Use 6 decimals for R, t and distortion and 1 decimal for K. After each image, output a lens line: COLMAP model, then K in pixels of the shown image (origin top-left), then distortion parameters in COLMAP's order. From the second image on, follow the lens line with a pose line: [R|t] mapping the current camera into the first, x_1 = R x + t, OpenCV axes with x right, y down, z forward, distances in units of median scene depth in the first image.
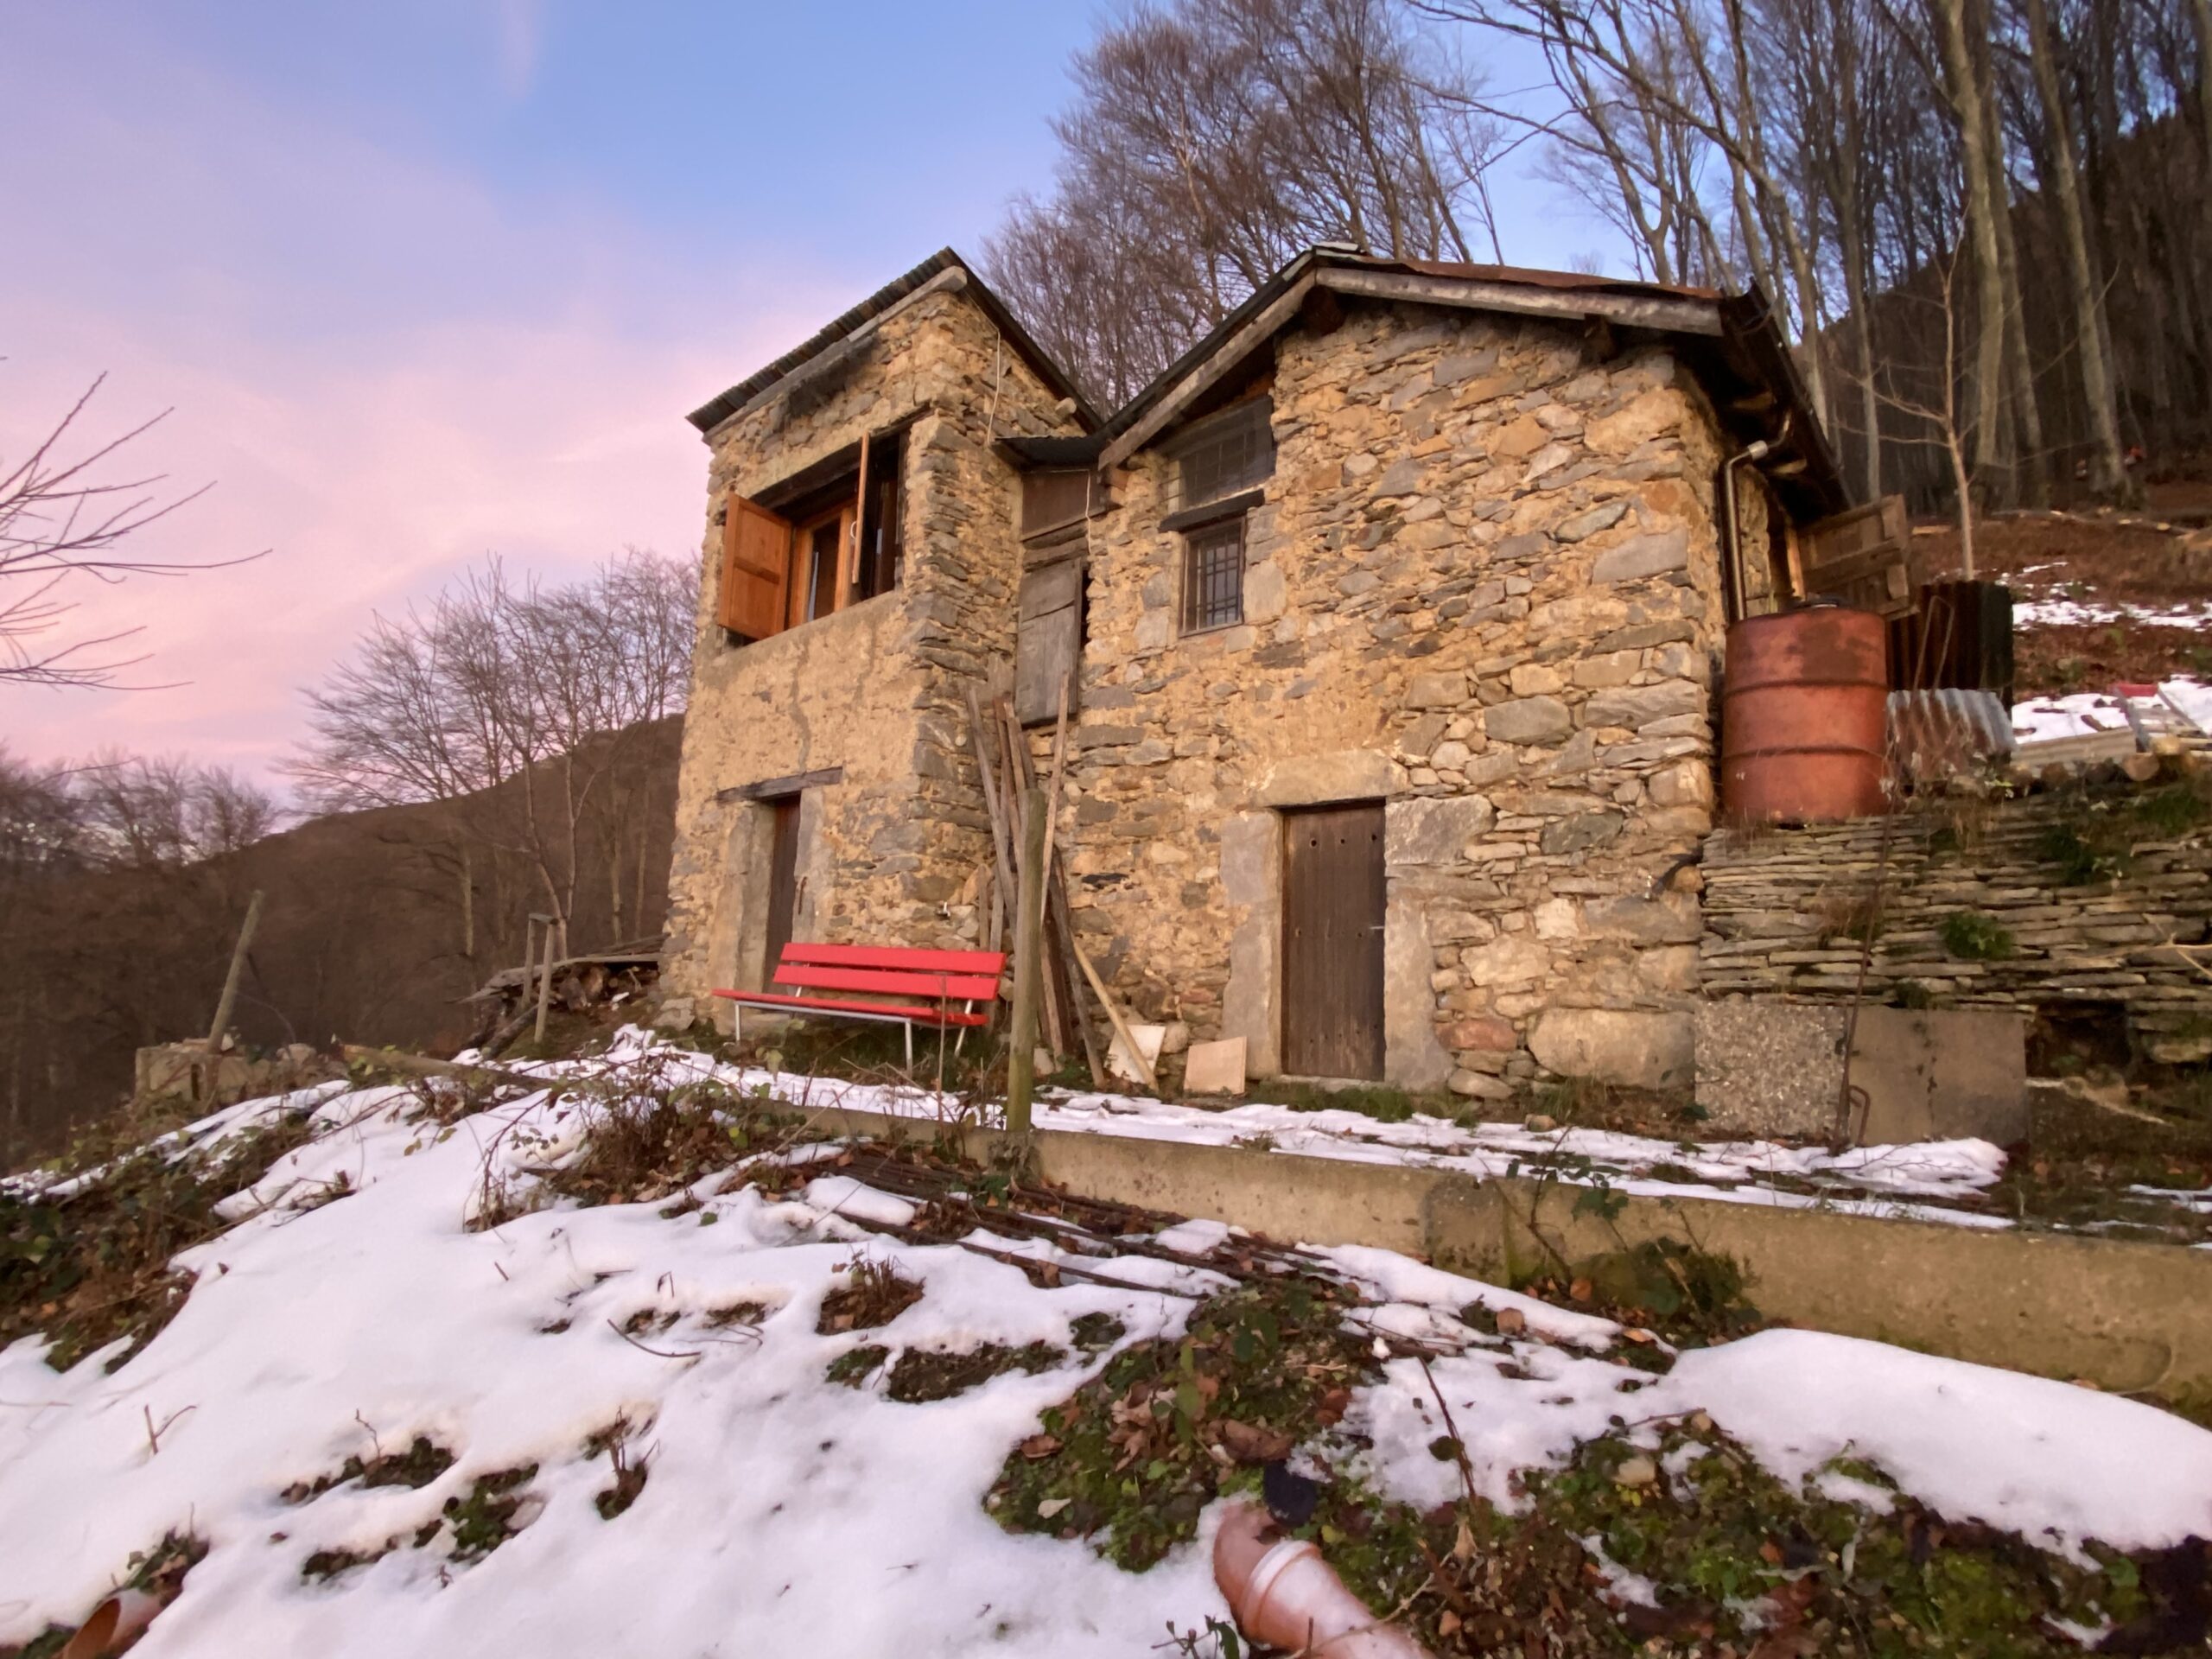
lens RADIAL K [[1127.2, 0, 1073.1], [0, 1127.2, 859.0], [0, 0, 1]] dist [0.037243, -0.001168]
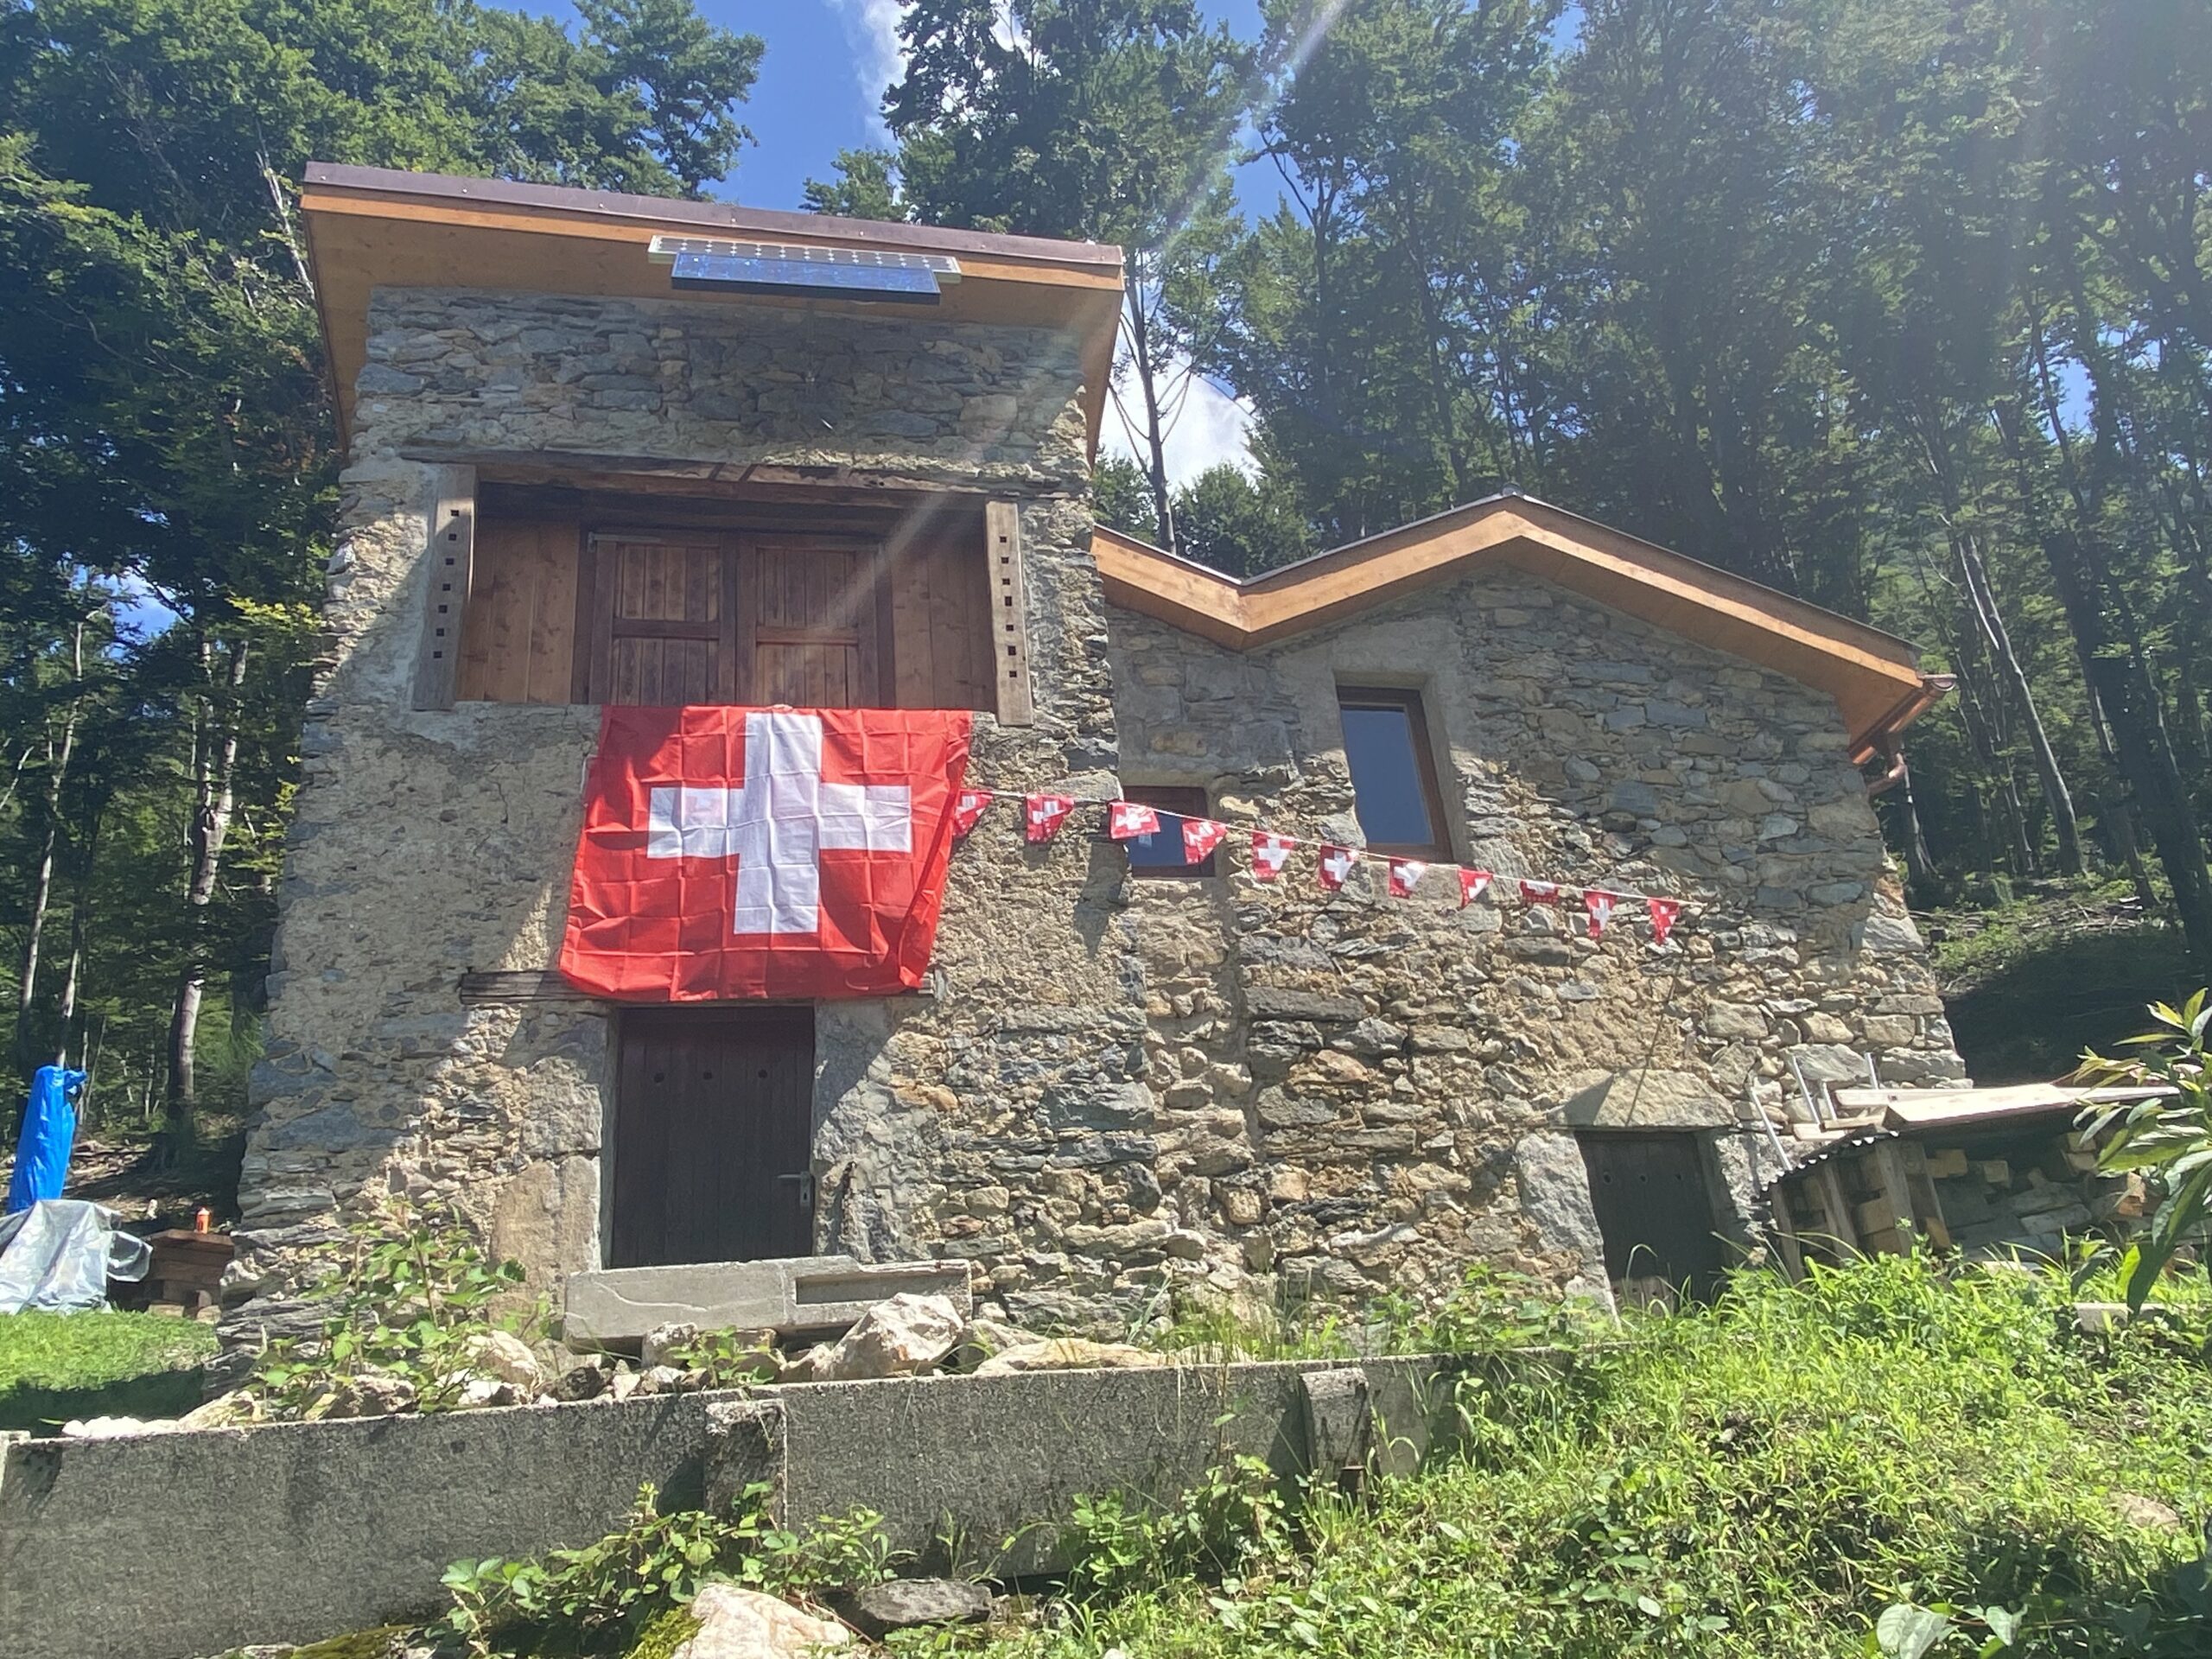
lens RADIAL K [[1661.5, 0, 1077.5], [0, 1661.5, 826.9], [0, 0, 1]] dist [0.036027, 0.012964]
pose [[0.588620, 0.285688, 0.756246, -0.992490], [-0.009629, 0.937885, -0.346812, 0.168322], [-0.808352, 0.196858, 0.554809, 0.585004]]
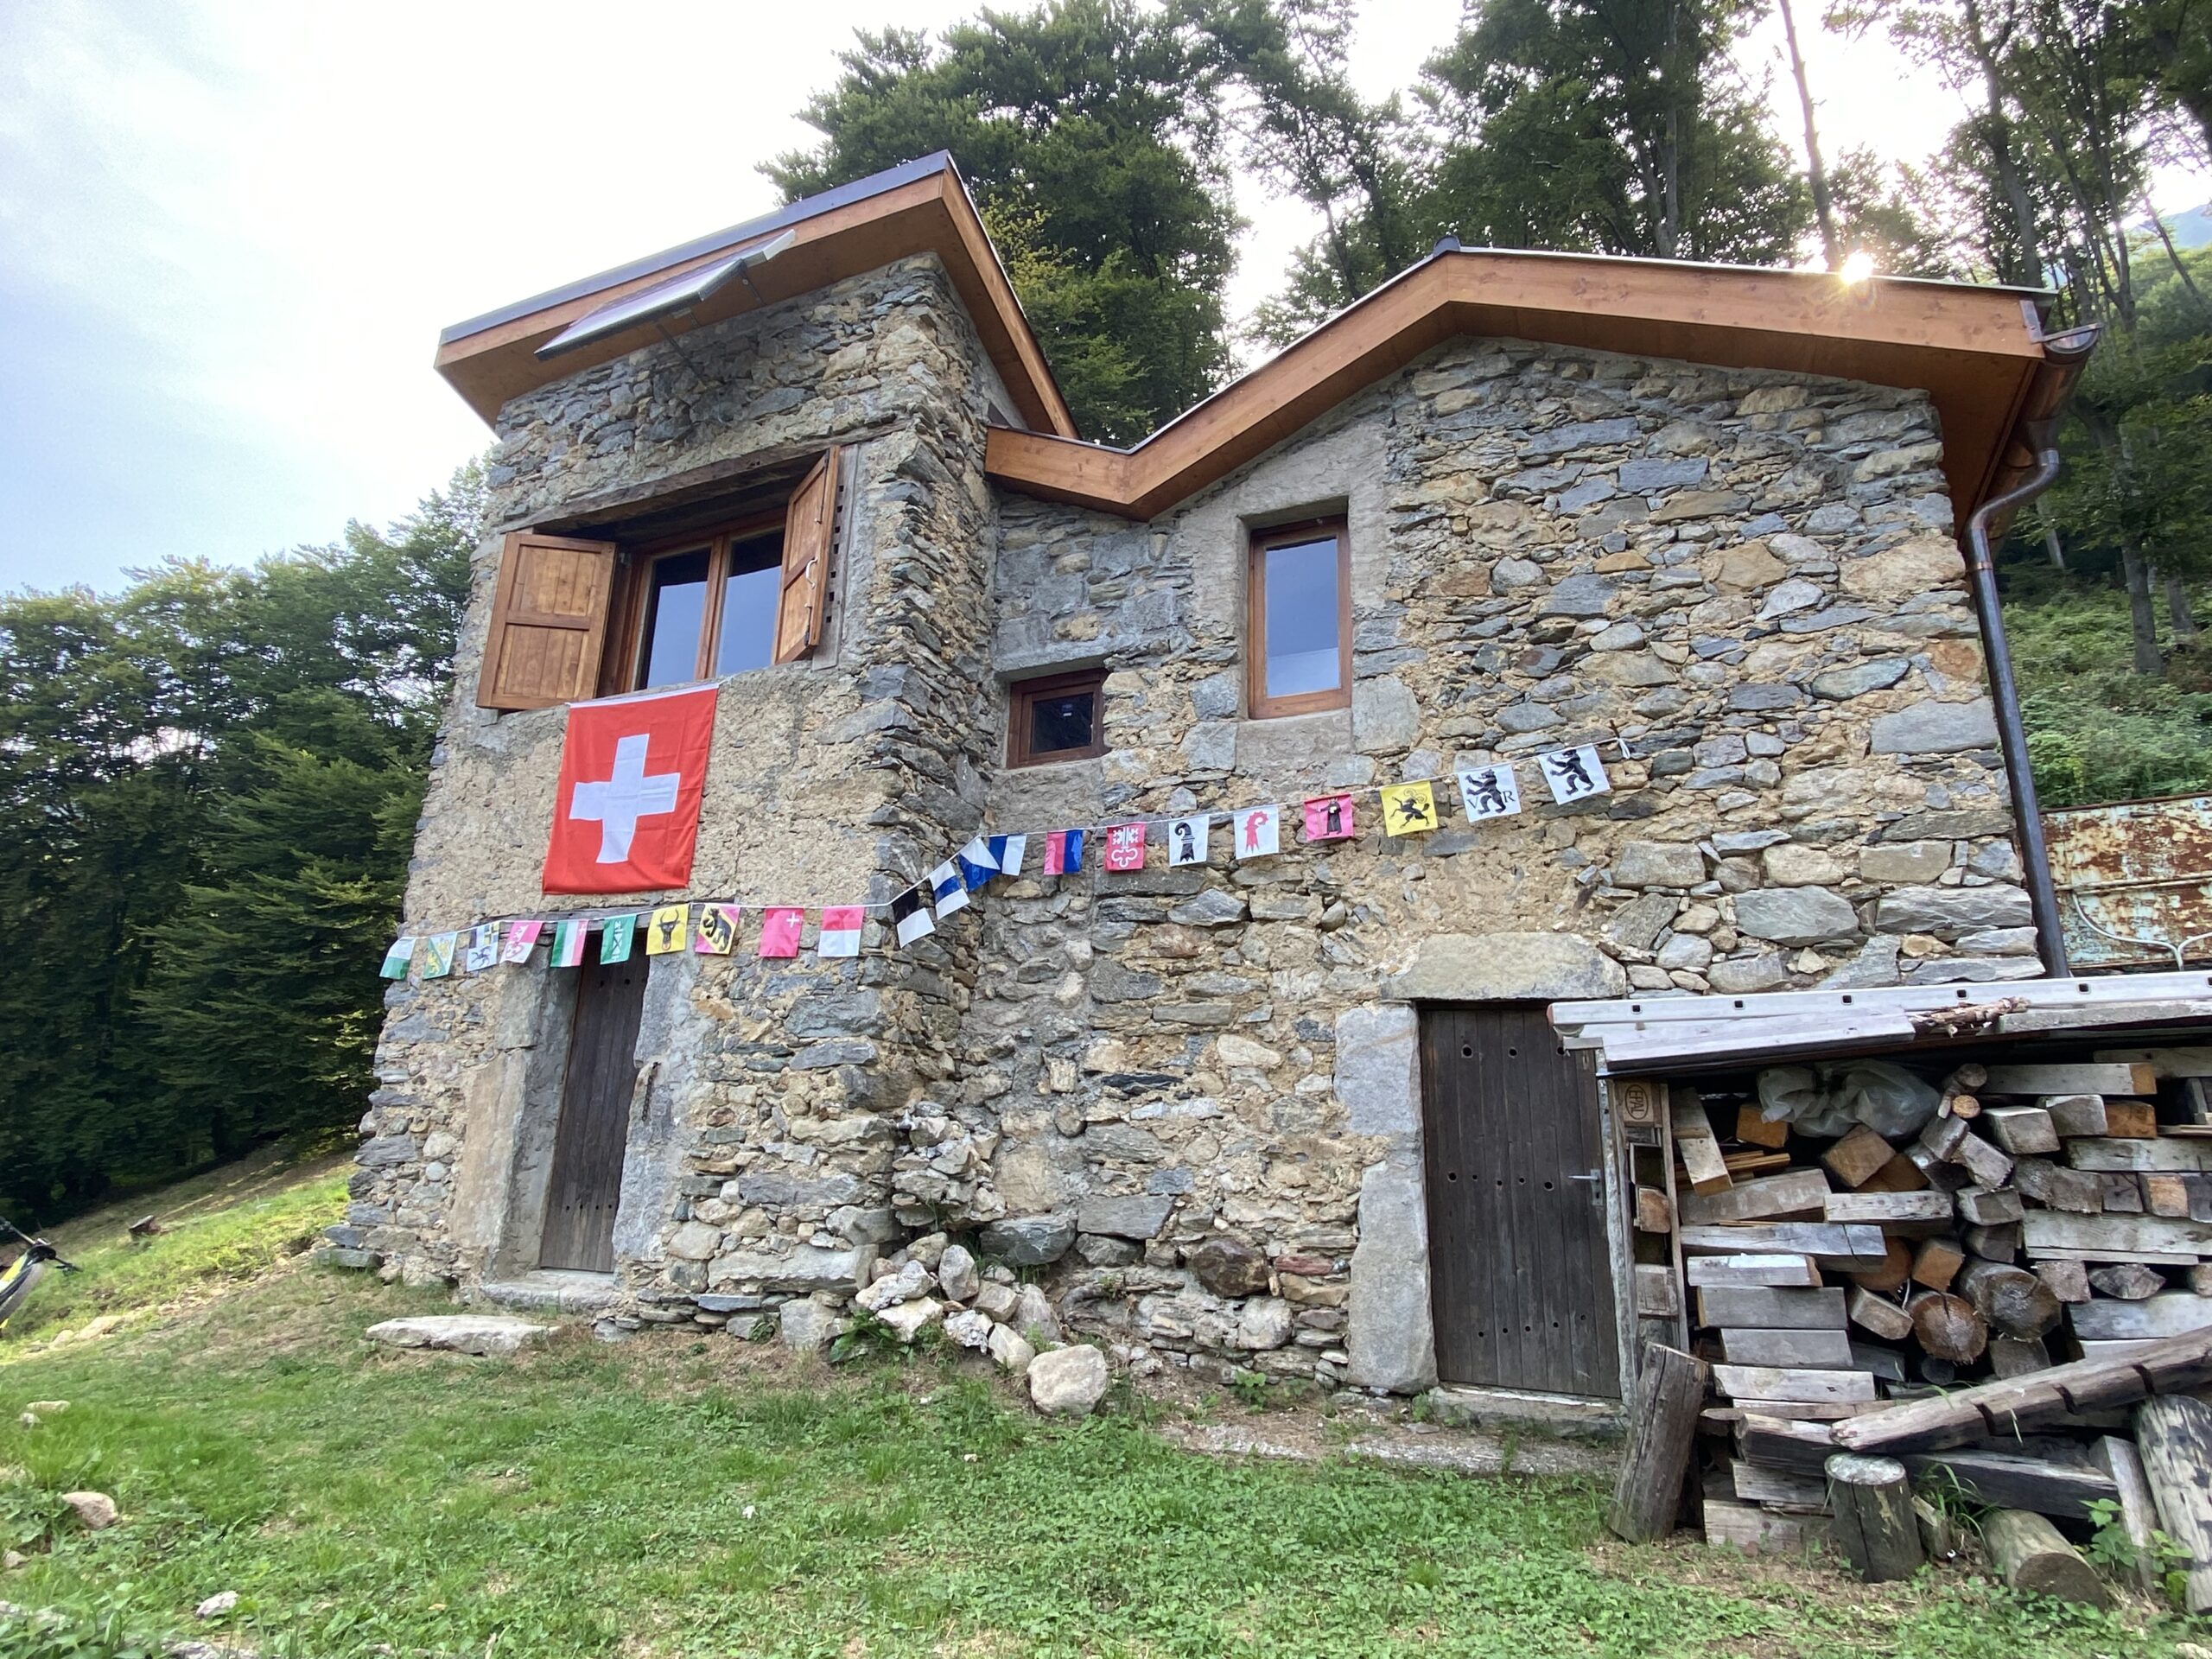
lens RADIAL K [[1182.1, 0, 1100.4], [0, 1182.1, 846.4], [0, 0, 1]] dist [0.036360, -0.031119]
pose [[0.950491, 0.069687, 0.302838, -0.262633], [-0.037329, 0.993079, -0.111358, -0.052096], [-0.308502, 0.094540, 0.946514, 0.315866]]
